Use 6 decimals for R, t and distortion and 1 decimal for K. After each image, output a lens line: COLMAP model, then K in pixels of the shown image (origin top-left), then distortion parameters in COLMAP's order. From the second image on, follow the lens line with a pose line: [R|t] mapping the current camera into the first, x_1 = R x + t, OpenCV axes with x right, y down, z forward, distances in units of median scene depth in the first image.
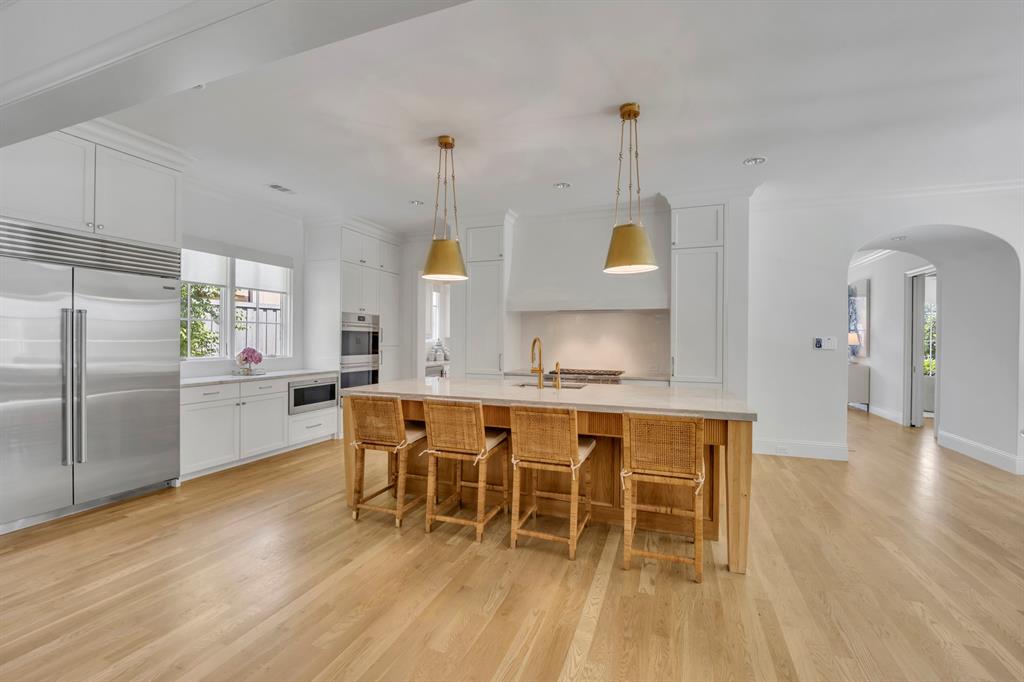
lens RADIAL K [[416.1, 0, 519.5], [0, 416.1, 344.0], [0, 0, 1]] dist [-0.012708, -0.002464]
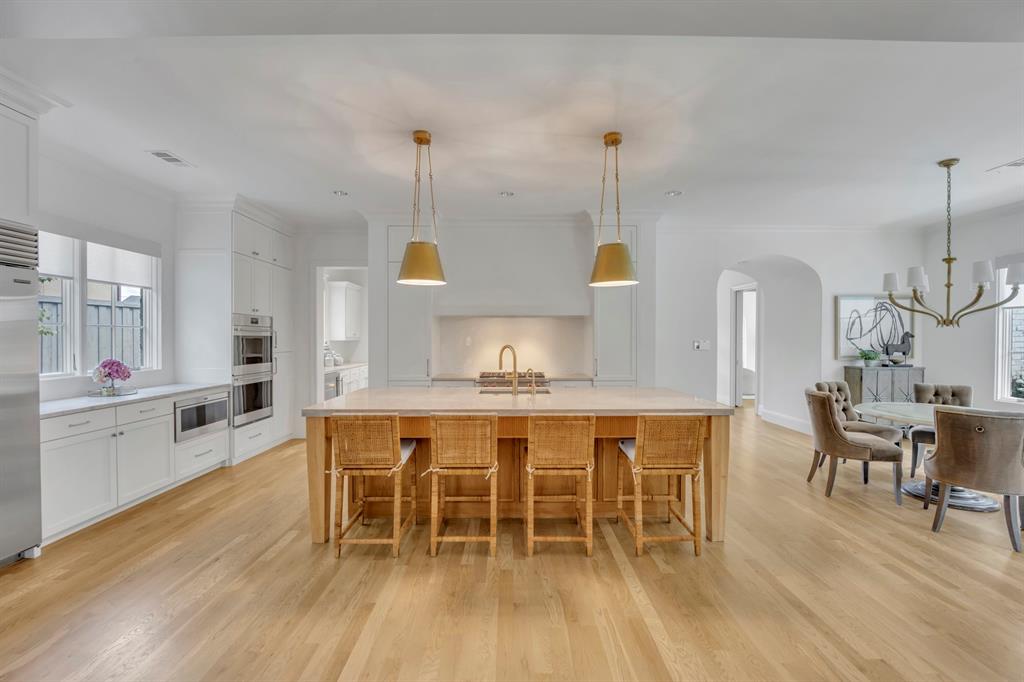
lens RADIAL K [[416.1, 0, 503.7], [0, 416.1, 342.8], [0, 0, 1]] dist [-0.012708, -0.002464]
pose [[0.939781, -0.010751, 0.341609, -0.298310], [0.009981, 0.999942, 0.004010, -0.023169], [-0.341632, -0.000359, 0.939834, 0.052500]]
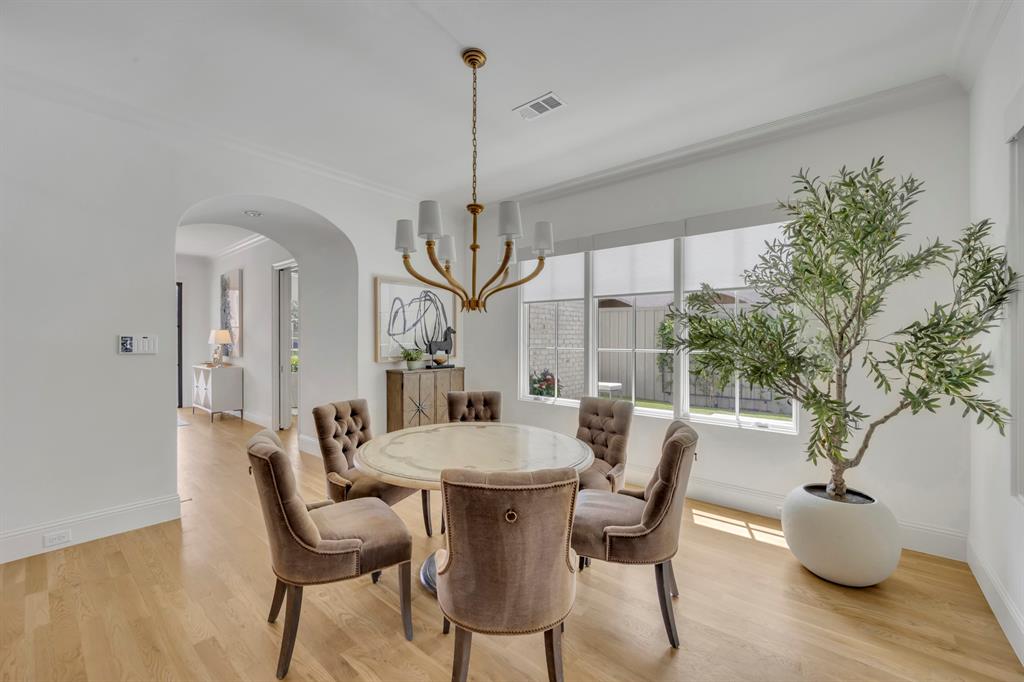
lens RADIAL K [[416.1, 0, 516.7], [0, 416.1, 344.5], [0, 0, 1]] dist [-0.012708, -0.002464]
pose [[0.325925, -0.017995, 0.945224, 0.441540], [0.010276, 0.999827, 0.015491, -0.004913], [-0.945340, 0.004664, 0.326054, 0.333073]]
